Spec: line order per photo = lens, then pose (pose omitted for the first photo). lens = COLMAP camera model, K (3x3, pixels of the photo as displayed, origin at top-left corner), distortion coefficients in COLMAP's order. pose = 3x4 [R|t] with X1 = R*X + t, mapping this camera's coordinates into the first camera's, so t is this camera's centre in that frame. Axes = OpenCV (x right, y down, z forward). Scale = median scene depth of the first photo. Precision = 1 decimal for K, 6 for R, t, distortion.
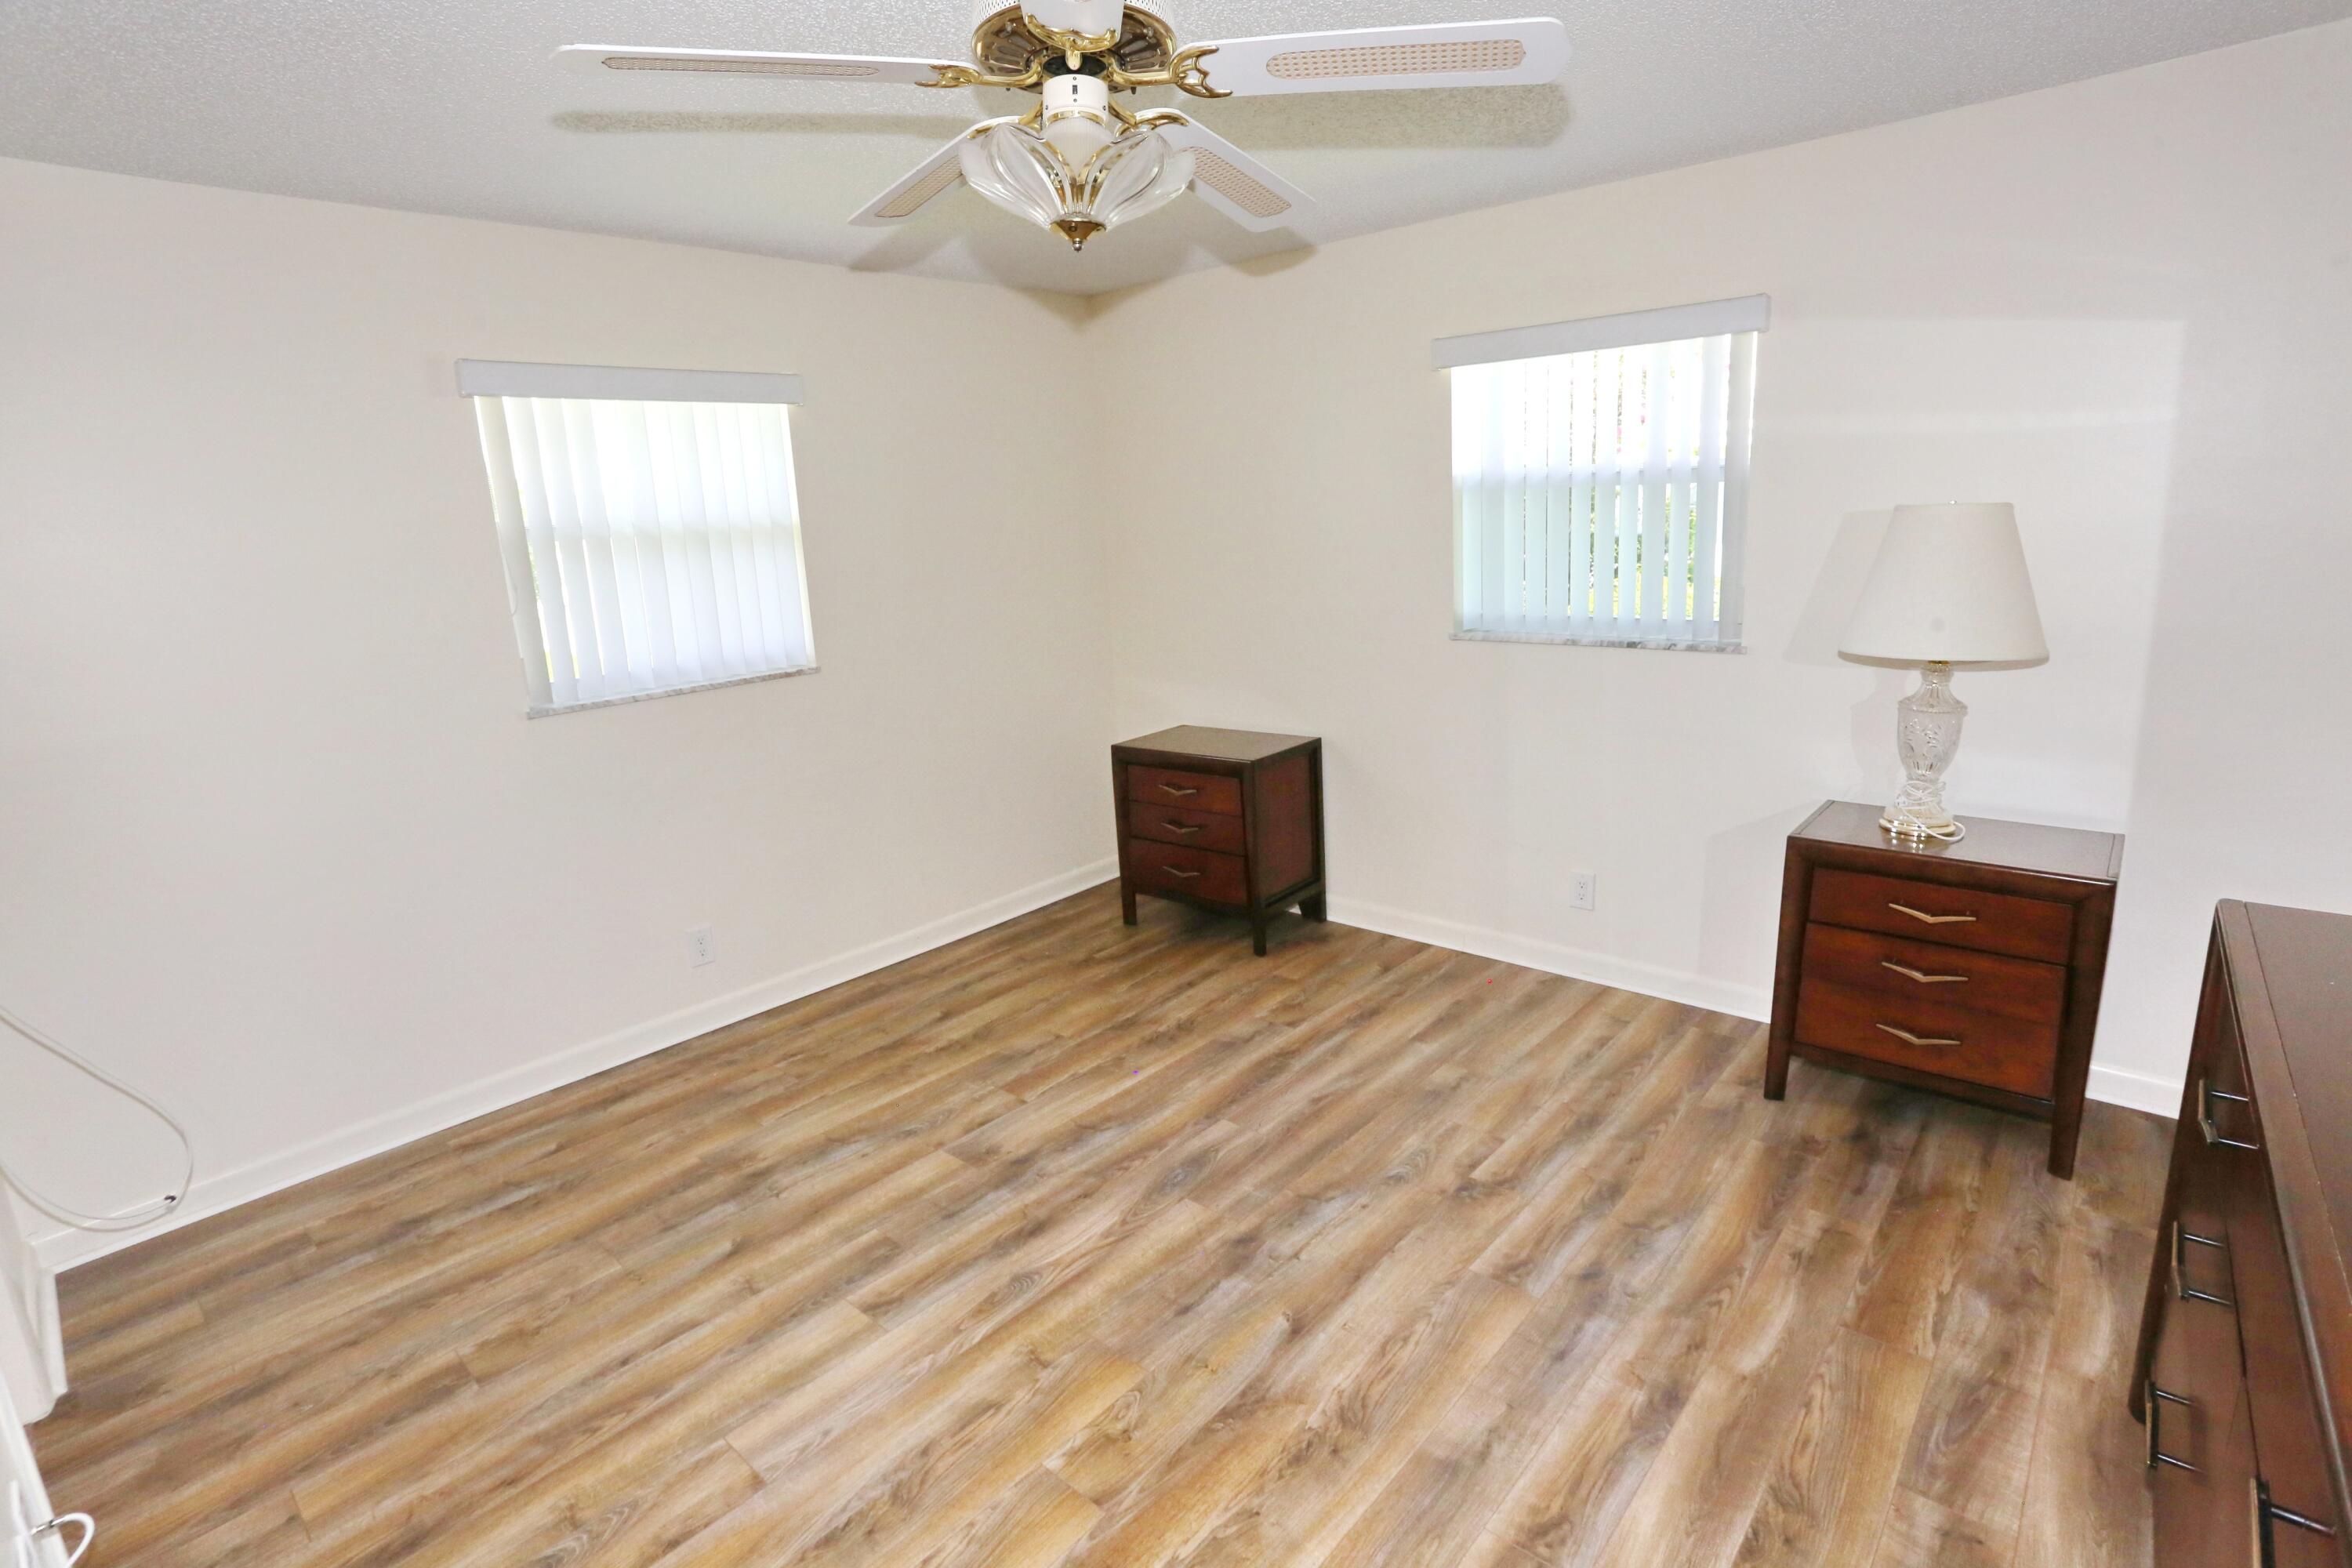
lens RADIAL K [[1134.4, 0, 1185.2], [0, 1134.4, 784.7], [0, 0, 1]] dist [-0.084107, 0.035647]
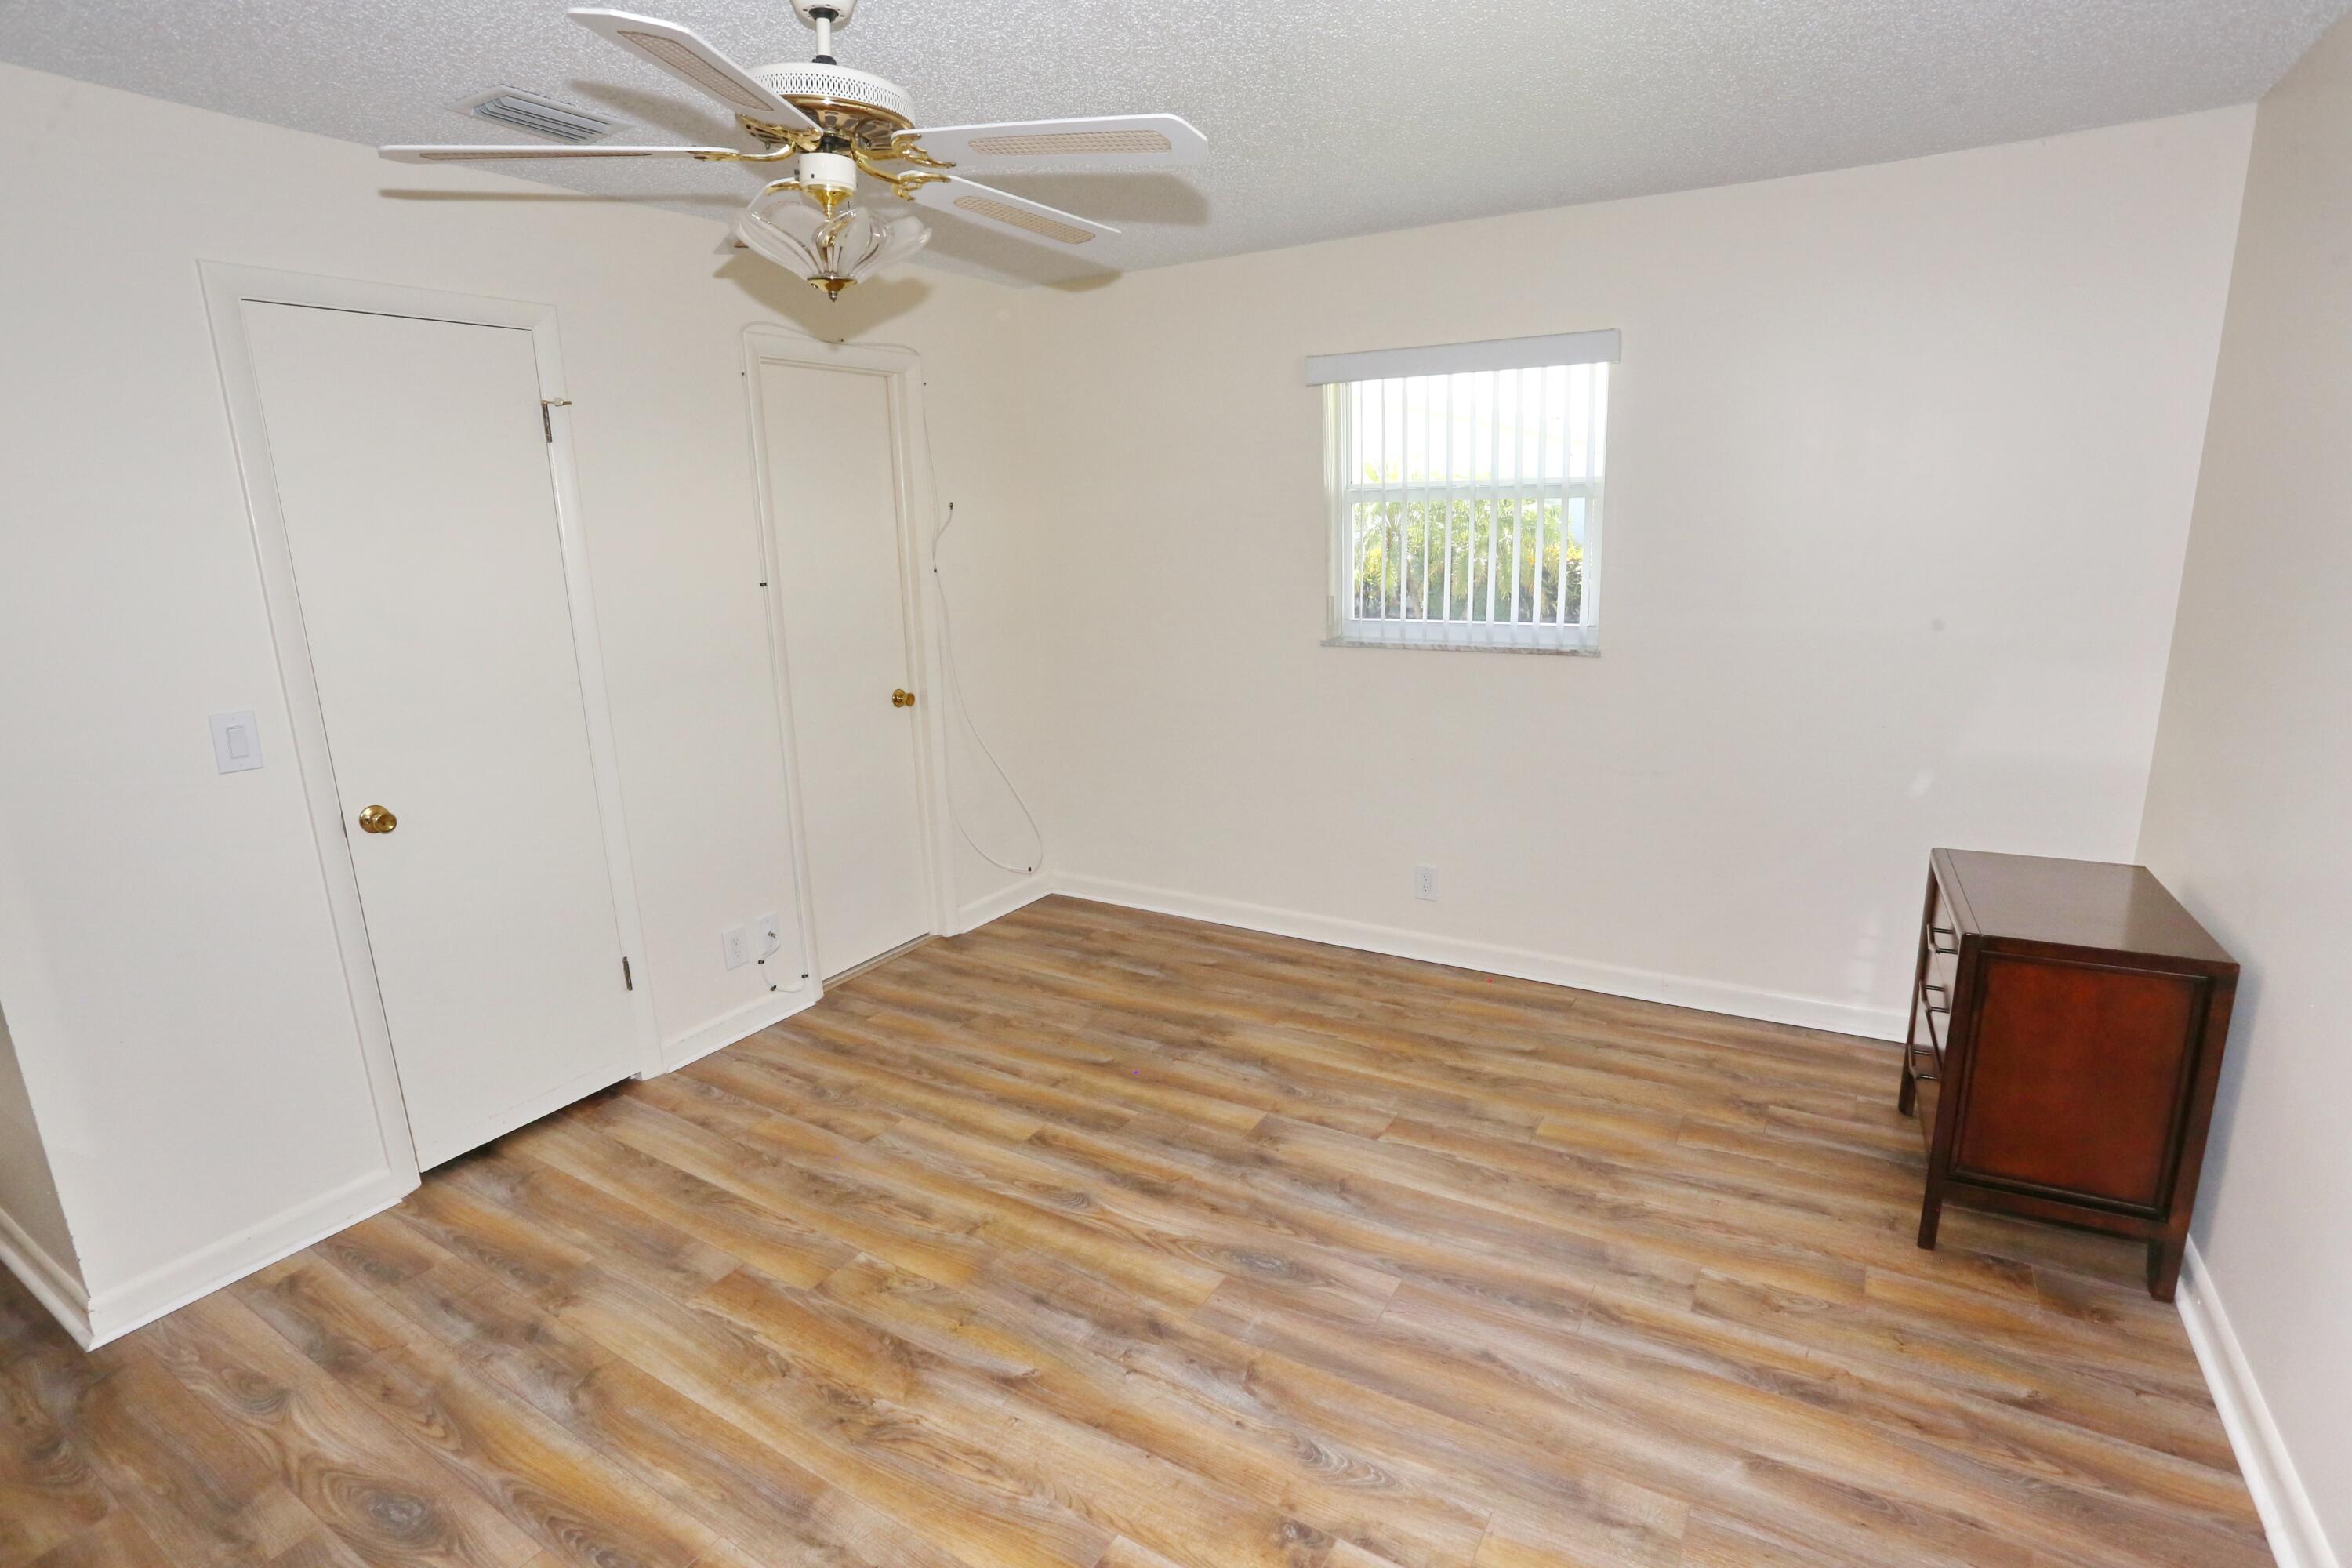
lens RADIAL K [[1134.4, 0, 1185.2], [0, 1134.4, 784.7], [0, 0, 1]] dist [-0.084107, 0.035647]
pose [[0.186147, 0.269355, -0.944879, 0.754017], [-0.211152, 0.950184, 0.229270, -0.208609], [0.959565, 0.156835, 0.233749, 0.715815]]
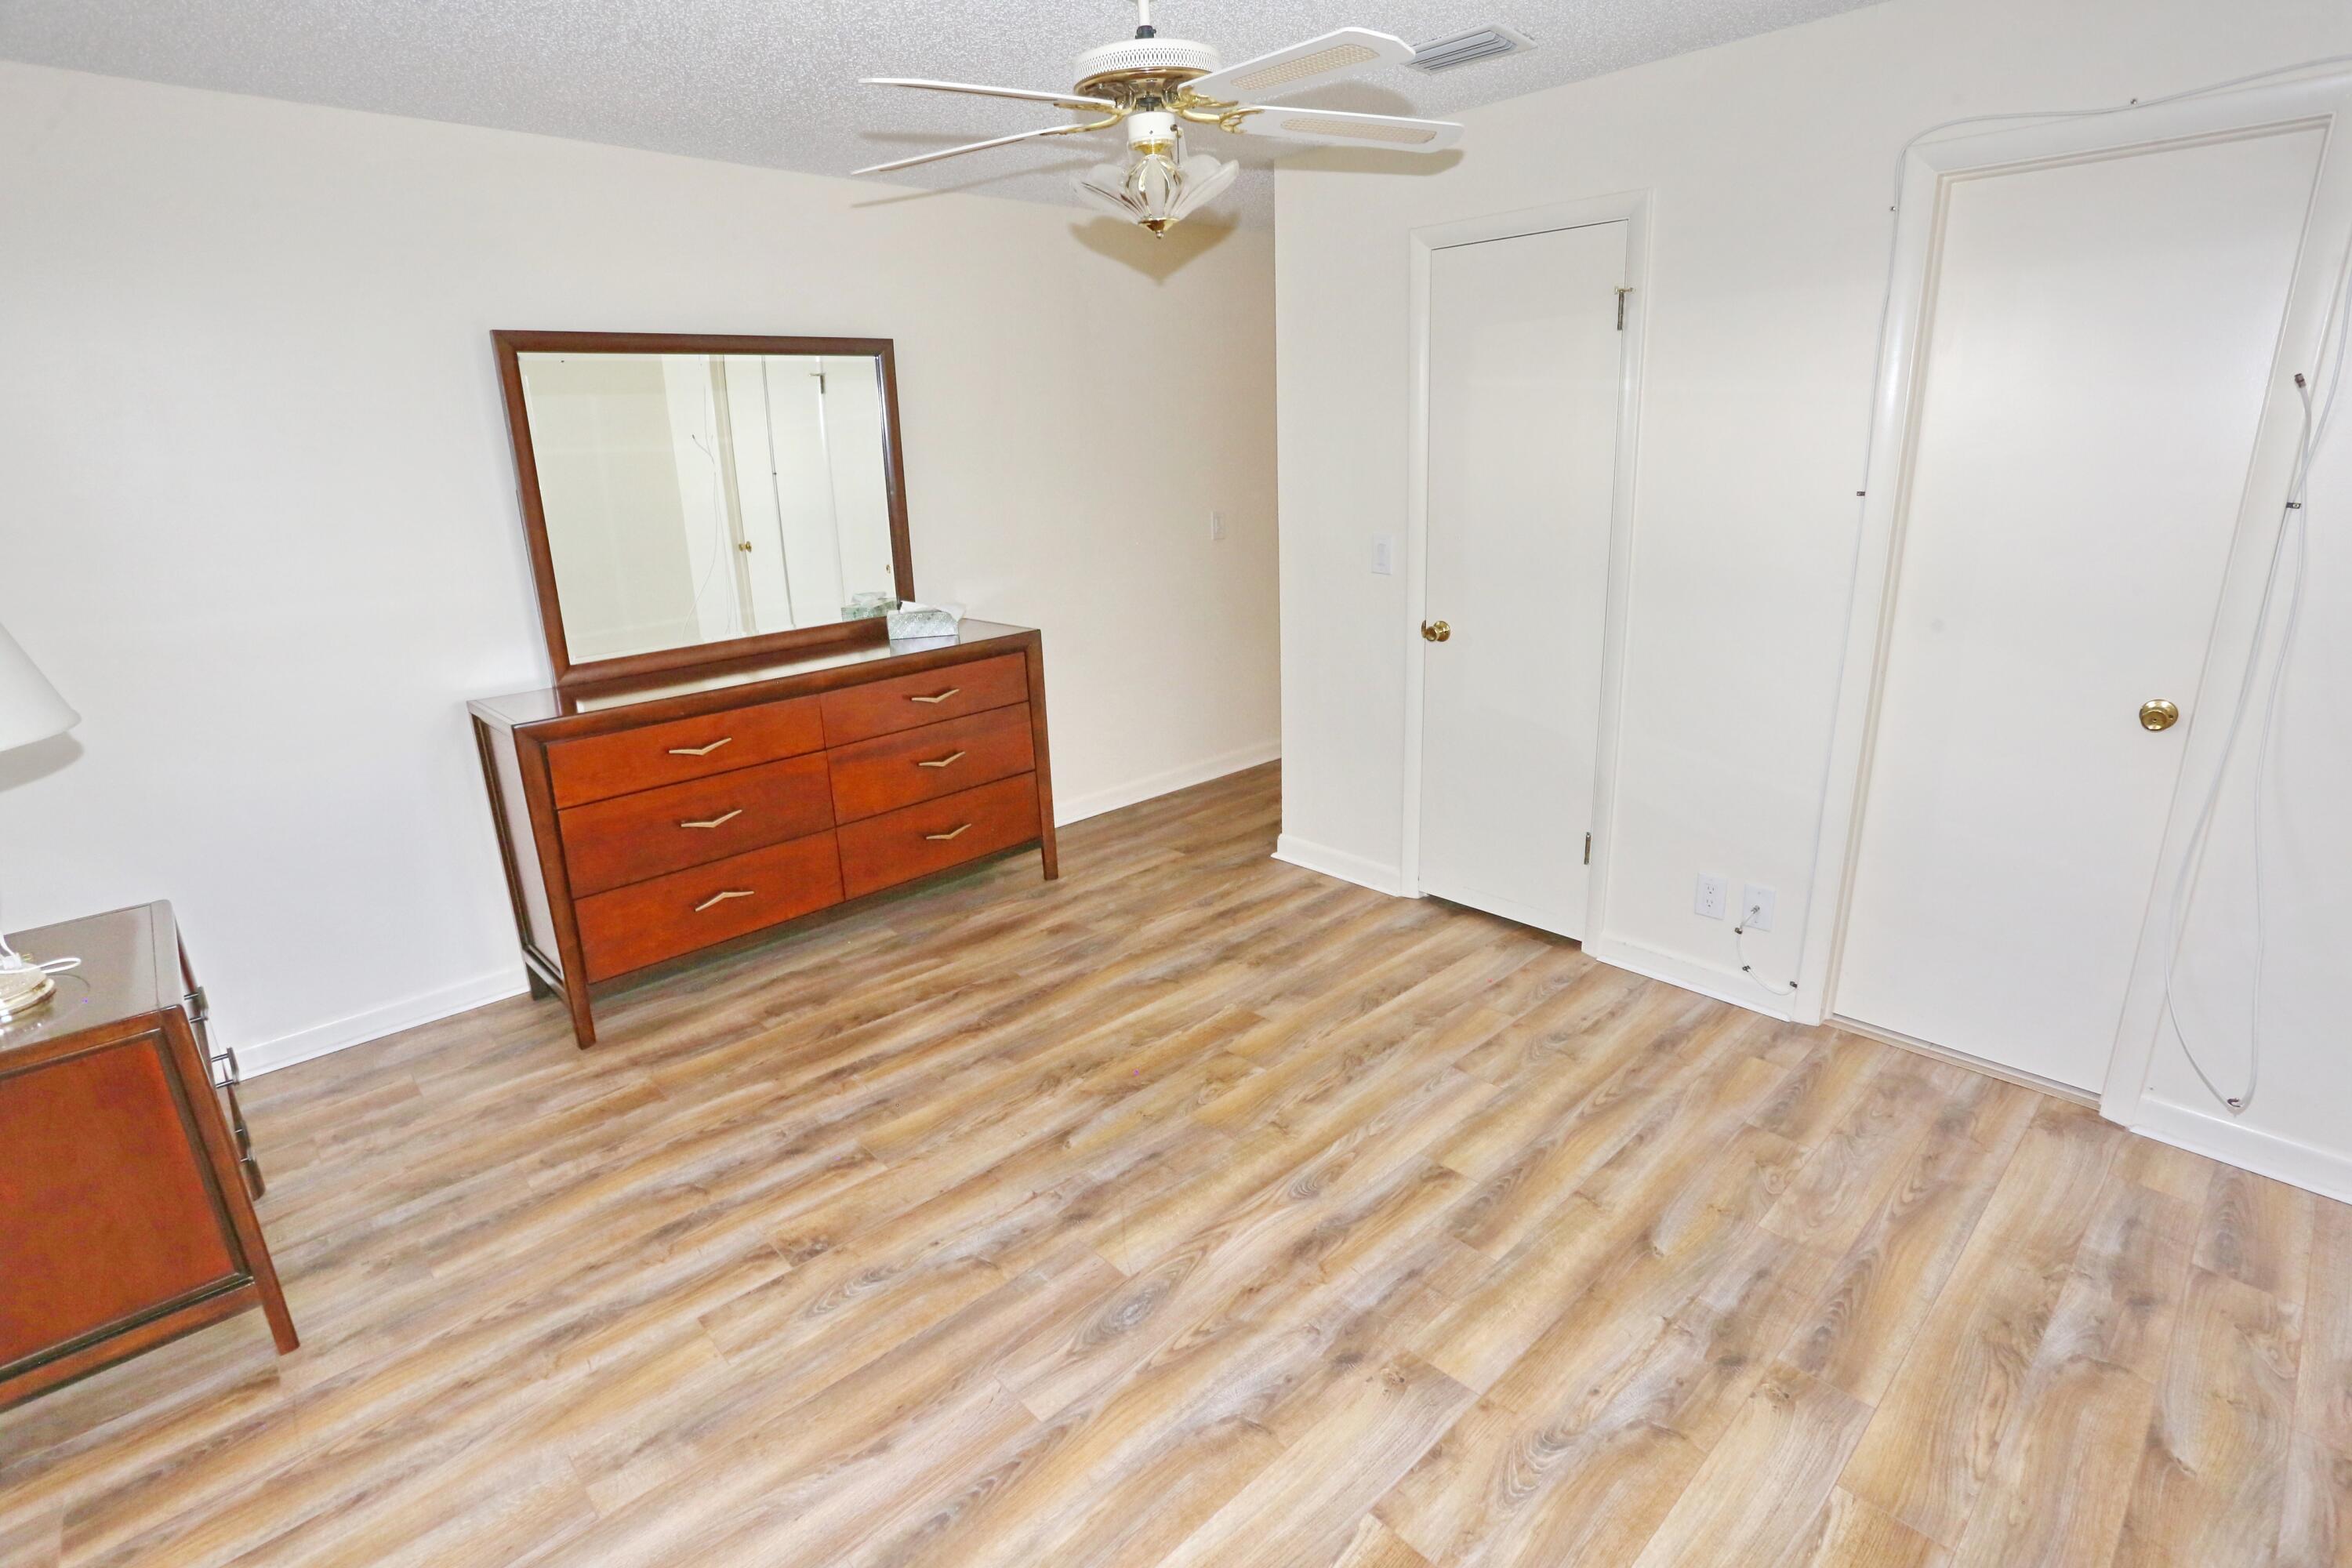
lens RADIAL K [[1134.4, 0, 1185.2], [0, 1134.4, 784.7], [0, 0, 1]] dist [-0.084107, 0.035647]
pose [[-0.992555, 0.048890, 0.111550, -0.154414], [0.098813, 0.858692, 0.502876, -0.362896], [-0.071201, 0.510155, -0.857130, 1.558251]]
